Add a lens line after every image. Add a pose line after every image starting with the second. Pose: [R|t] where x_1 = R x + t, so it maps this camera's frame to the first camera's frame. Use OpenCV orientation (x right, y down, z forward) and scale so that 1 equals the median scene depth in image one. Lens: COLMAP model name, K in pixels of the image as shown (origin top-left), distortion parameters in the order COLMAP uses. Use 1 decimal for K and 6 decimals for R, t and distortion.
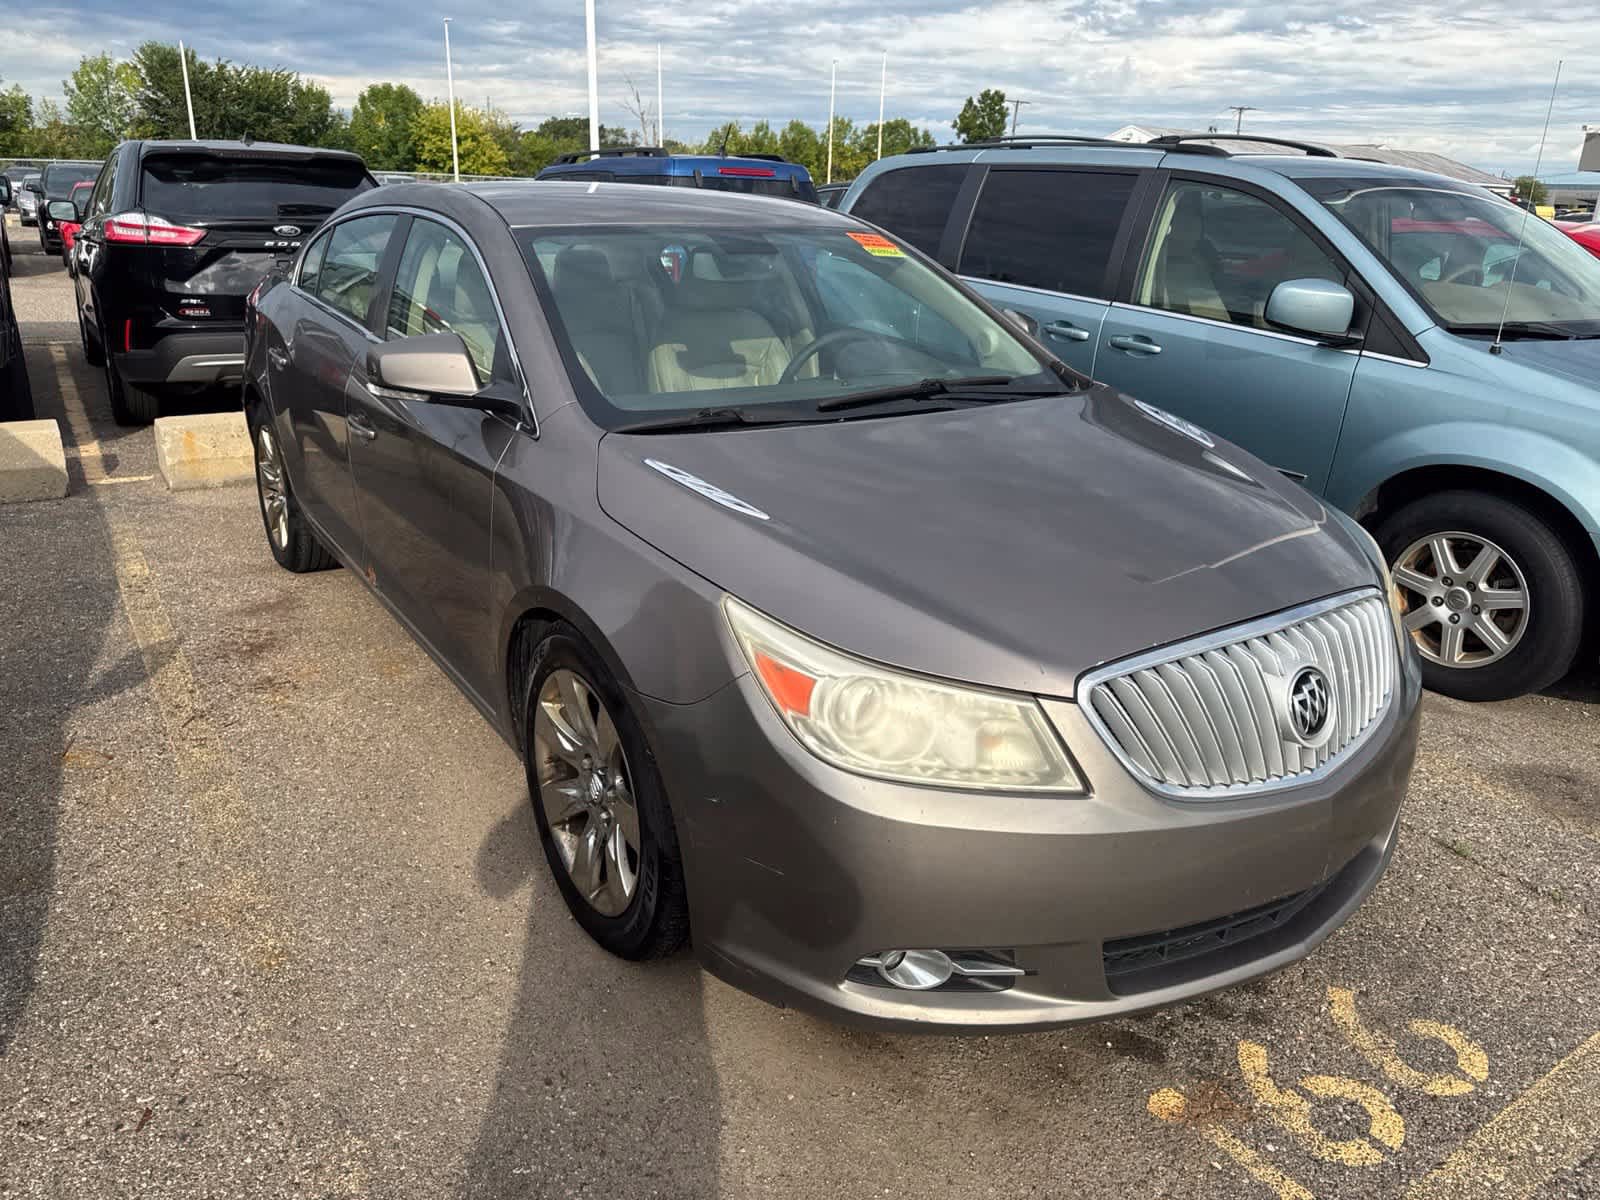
lens RADIAL K [[1137.6, 0, 792.2], [0, 1137.6, 584.1], [0, 0, 1]] dist [0.015650, -0.016467]
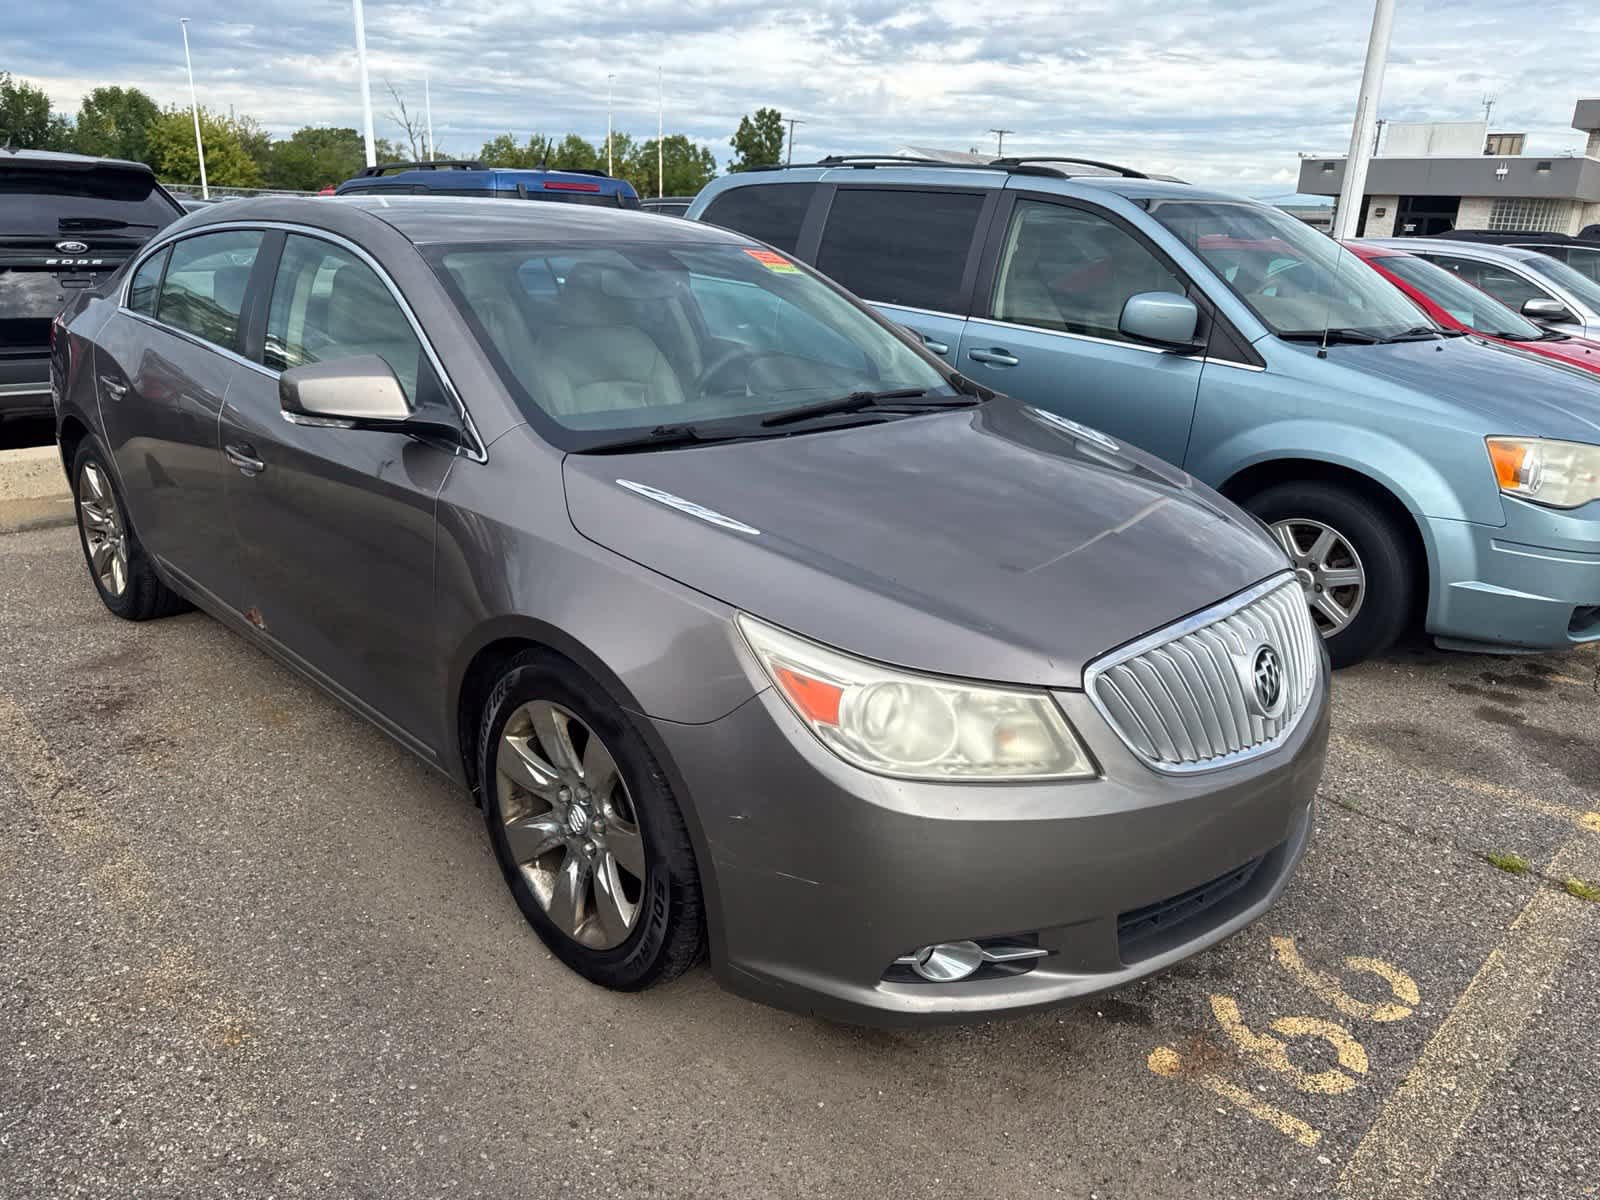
lens RADIAL K [[1137.6, 0, 809.1], [0, 1137.6, 588.7], [0, 0, 1]] dist [0.015650, -0.016467]
pose [[0.980644, -0.056297, 0.187531, -0.101147], [0.058015, 0.998309, -0.003681, -0.001638], [-0.187007, 0.014489, 0.982252, 0.002338]]
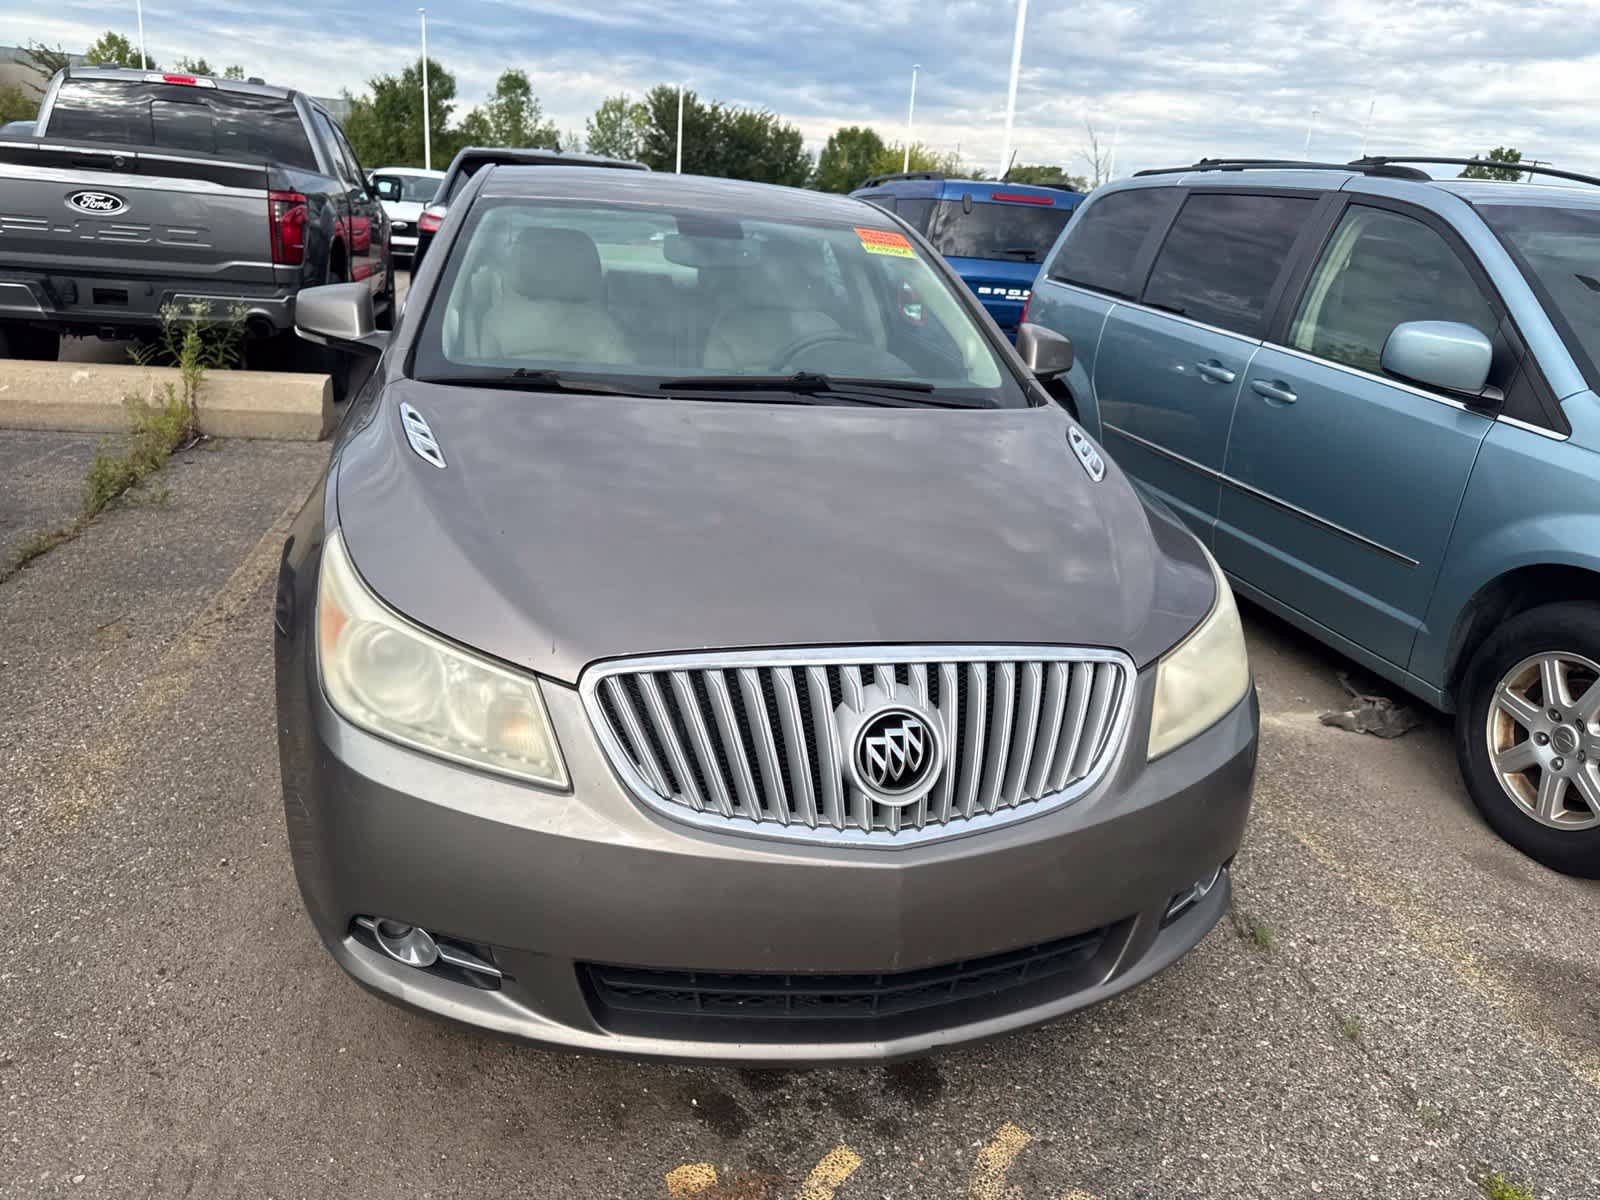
lens RADIAL K [[1137.6, 0, 812.2], [0, 1137.6, 601.6], [0, 0, 1]] dist [0.015650, -0.016467]
pose [[0.935113, 0.154554, -0.318868, 0.362824], [-0.161913, 0.986799, 0.003471, 0.000961], [0.315195, 0.048383, 0.947793, 0.104673]]
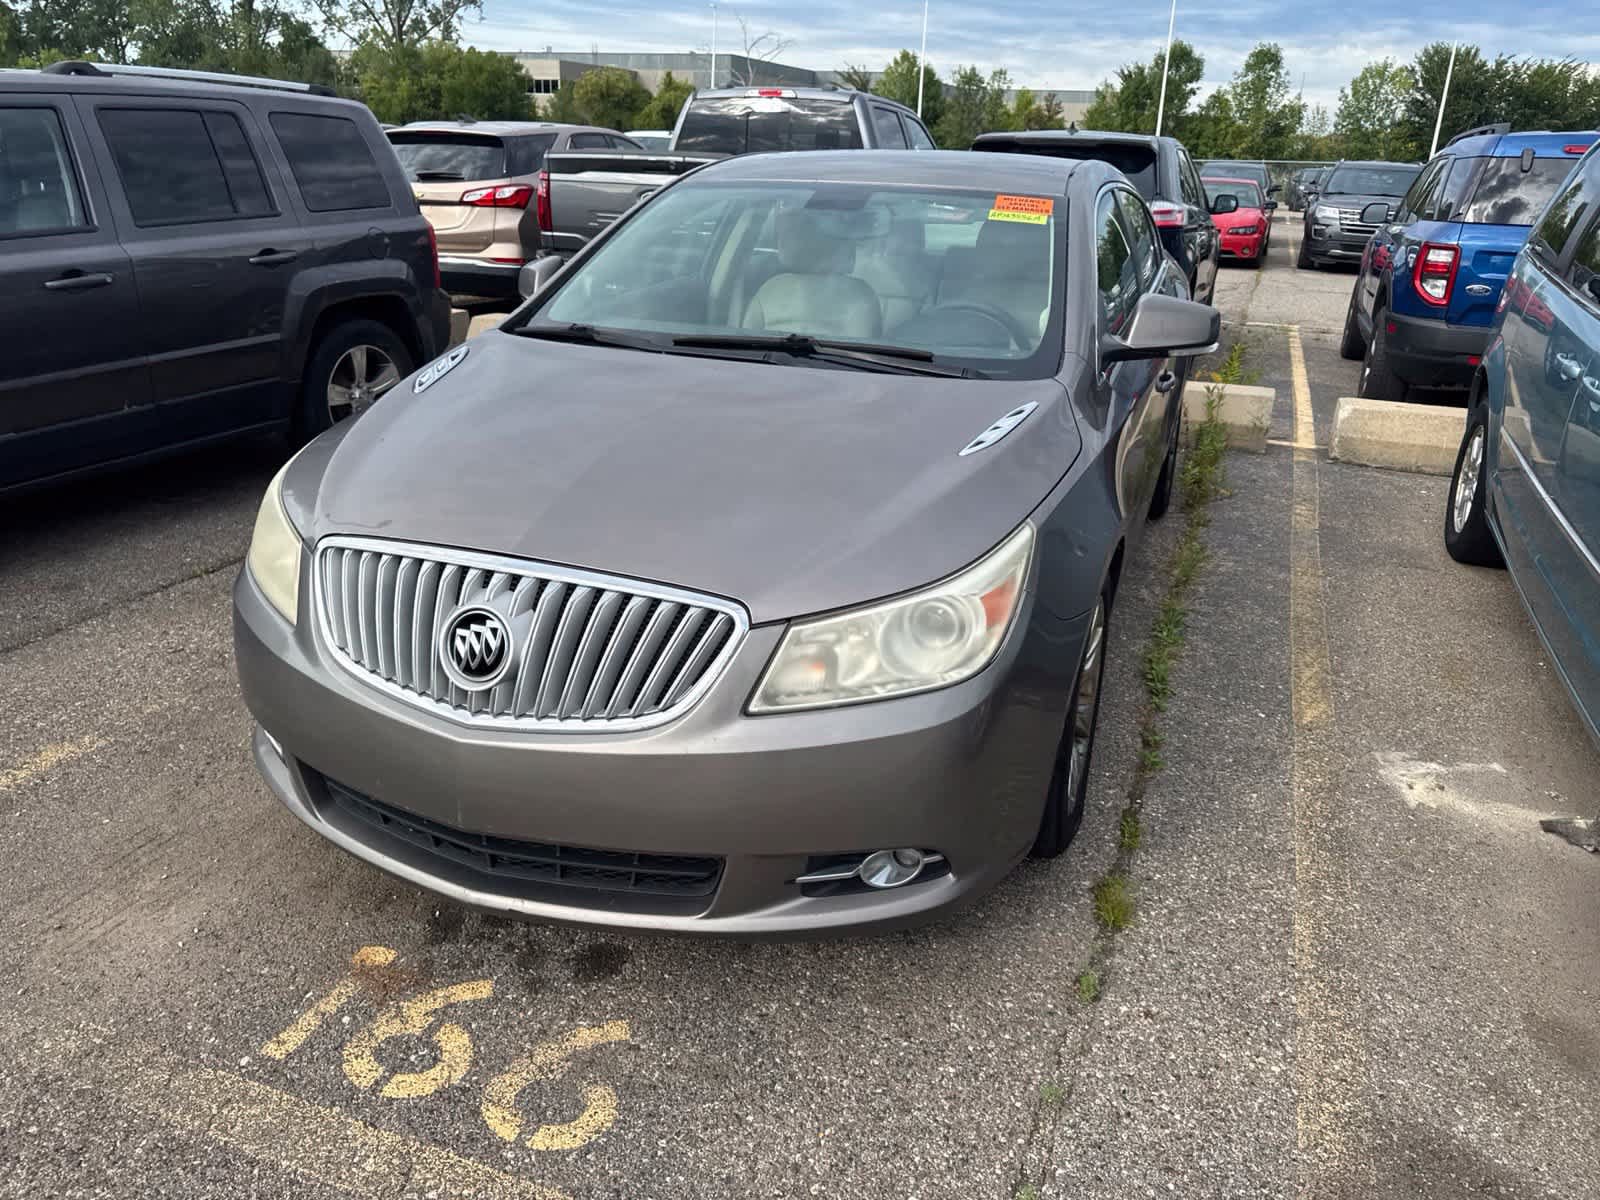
lens RADIAL K [[1137.6, 0, 810.5], [0, 1137.6, 600.9], [0, 0, 1]] dist [0.015650, -0.016467]
pose [[0.573432, 0.286778, -0.767420, 0.766188], [-0.278600, 0.949165, 0.146519, -0.087637], [0.770427, 0.129785, 0.624178, 0.342442]]
